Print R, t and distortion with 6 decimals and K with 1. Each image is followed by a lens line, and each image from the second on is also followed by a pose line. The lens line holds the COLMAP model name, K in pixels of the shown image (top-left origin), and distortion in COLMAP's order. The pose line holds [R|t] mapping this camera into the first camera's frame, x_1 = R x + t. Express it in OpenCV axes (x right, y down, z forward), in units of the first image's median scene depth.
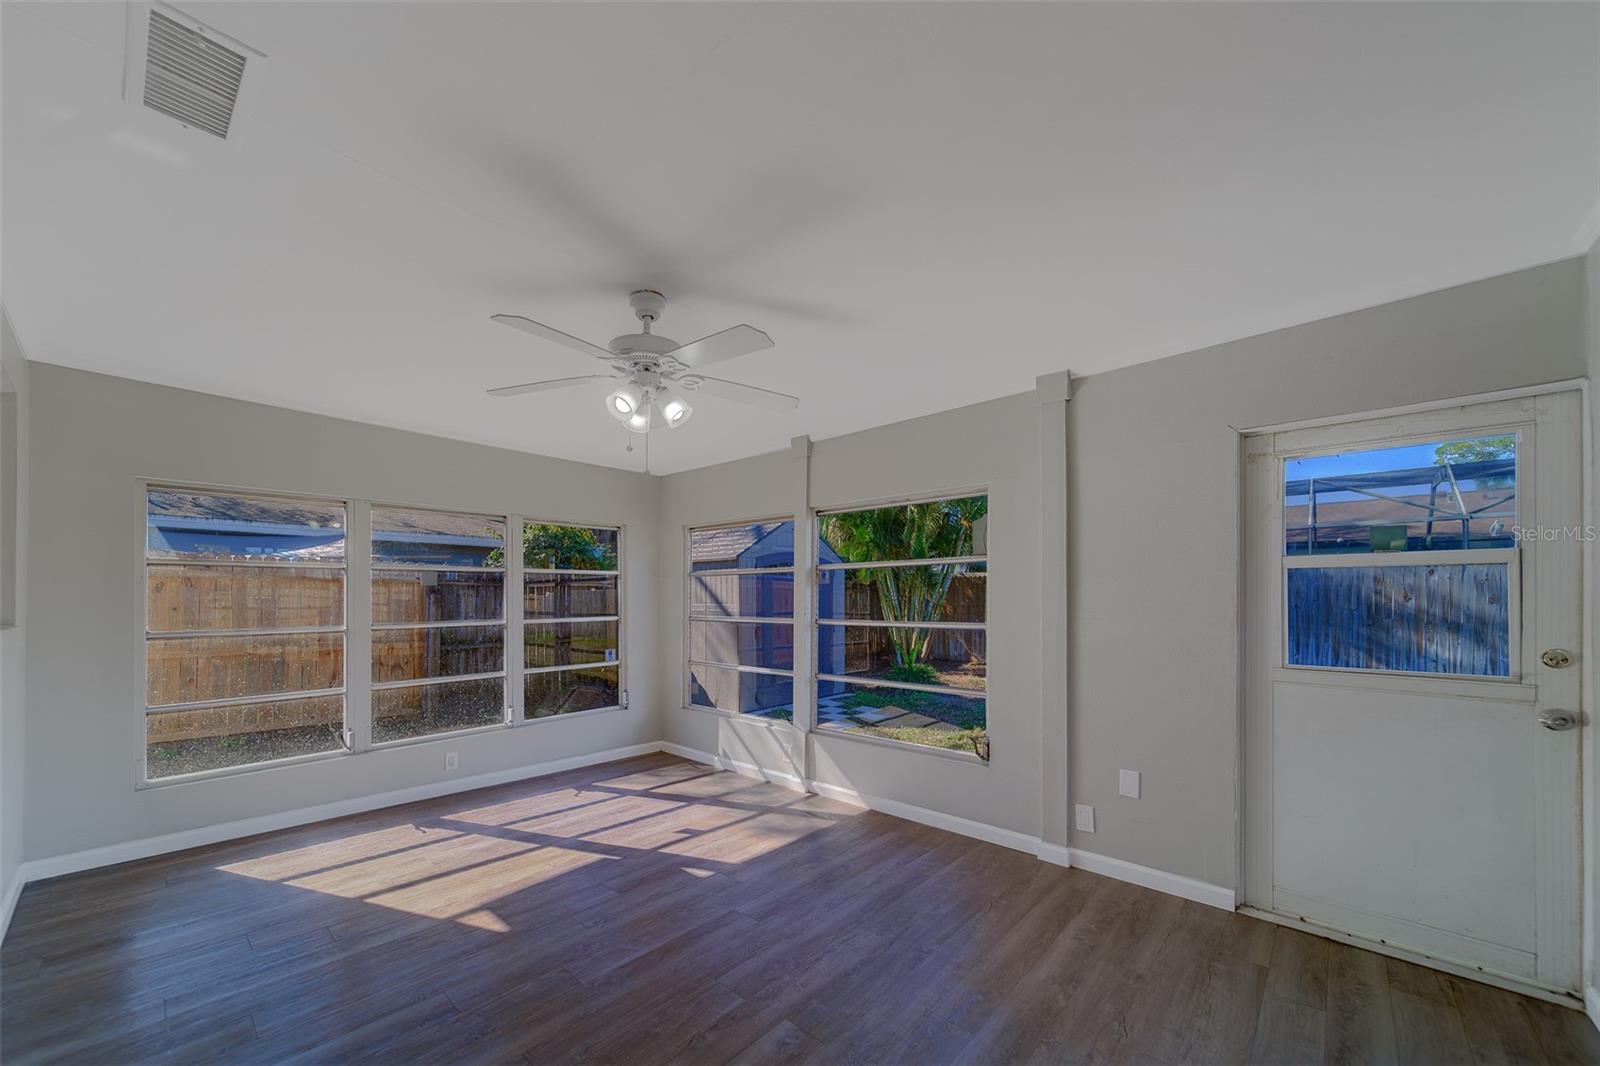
lens RADIAL K [[592.2, 0, 791.9], [0, 592.2, 587.8], [0, 0, 1]] dist [0.005184, 0.000345]
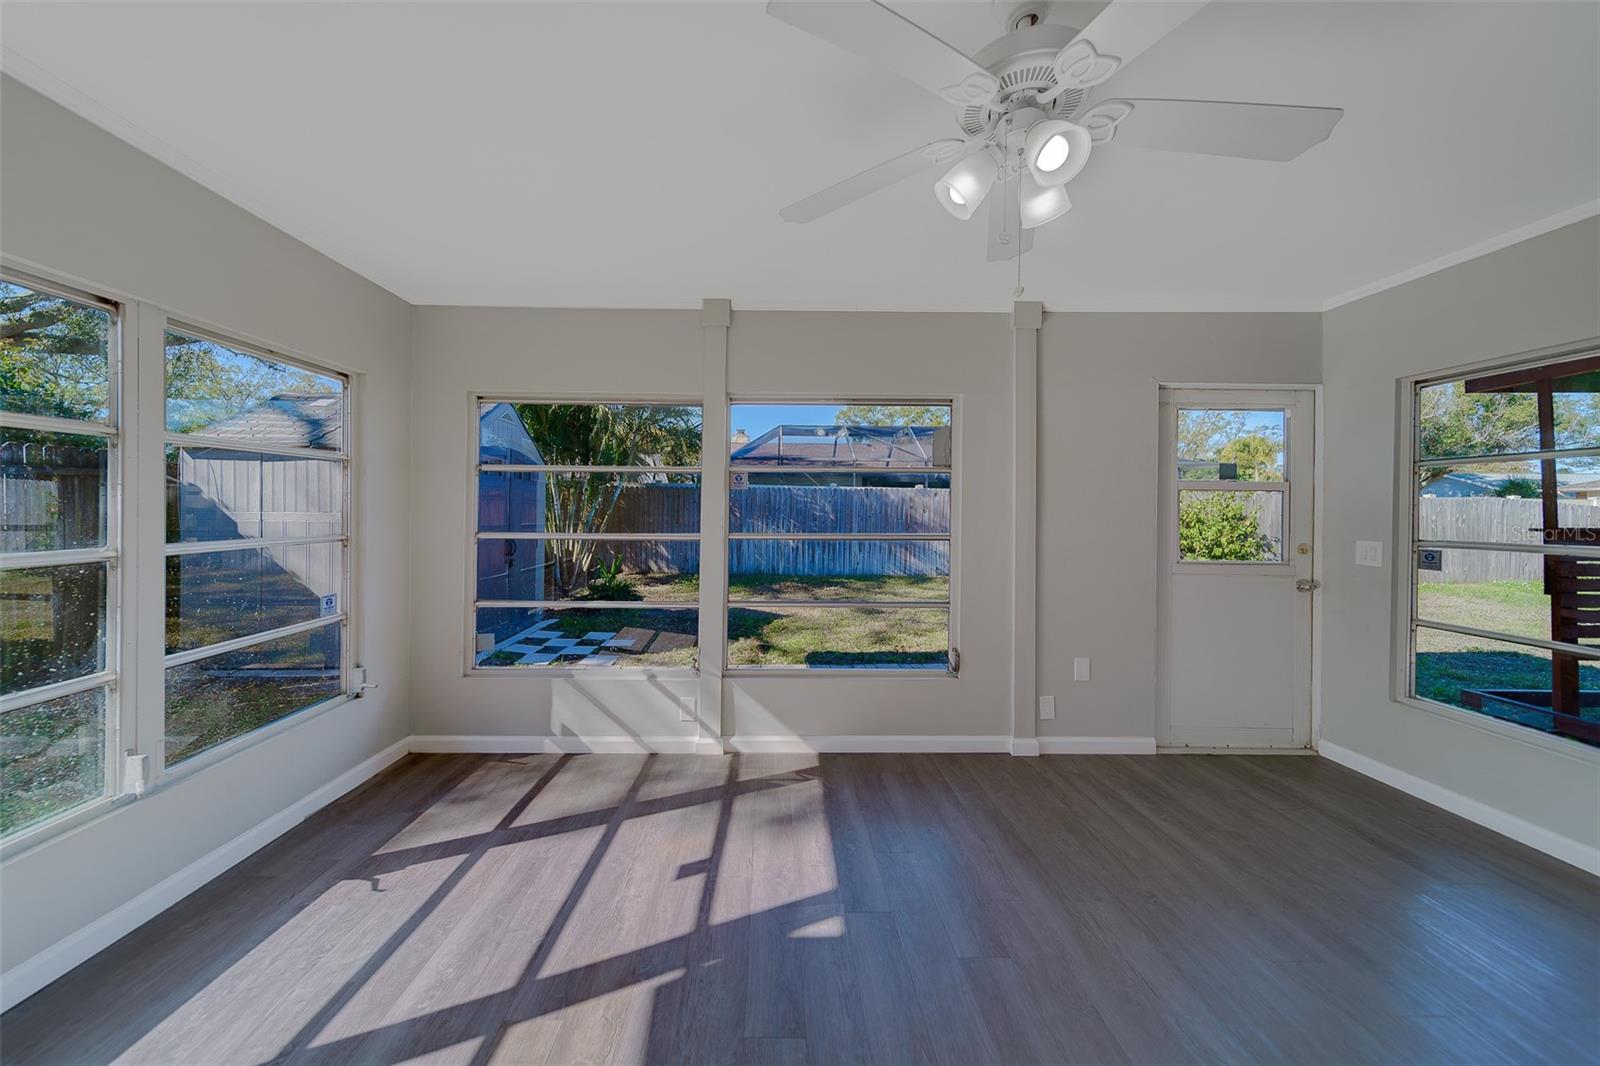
lens RADIAL K [[560.8, 0, 802.0], [0, 560.8, 504.8], [0, 0, 1]] dist [0.010149, 0.000015]
pose [[0.736787, 0.015419, 0.675949, -0.428952], [-0.023685, 0.999715, 0.003012, 0.010753], [-0.675710, -0.018229, 0.736942, 0.405074]]
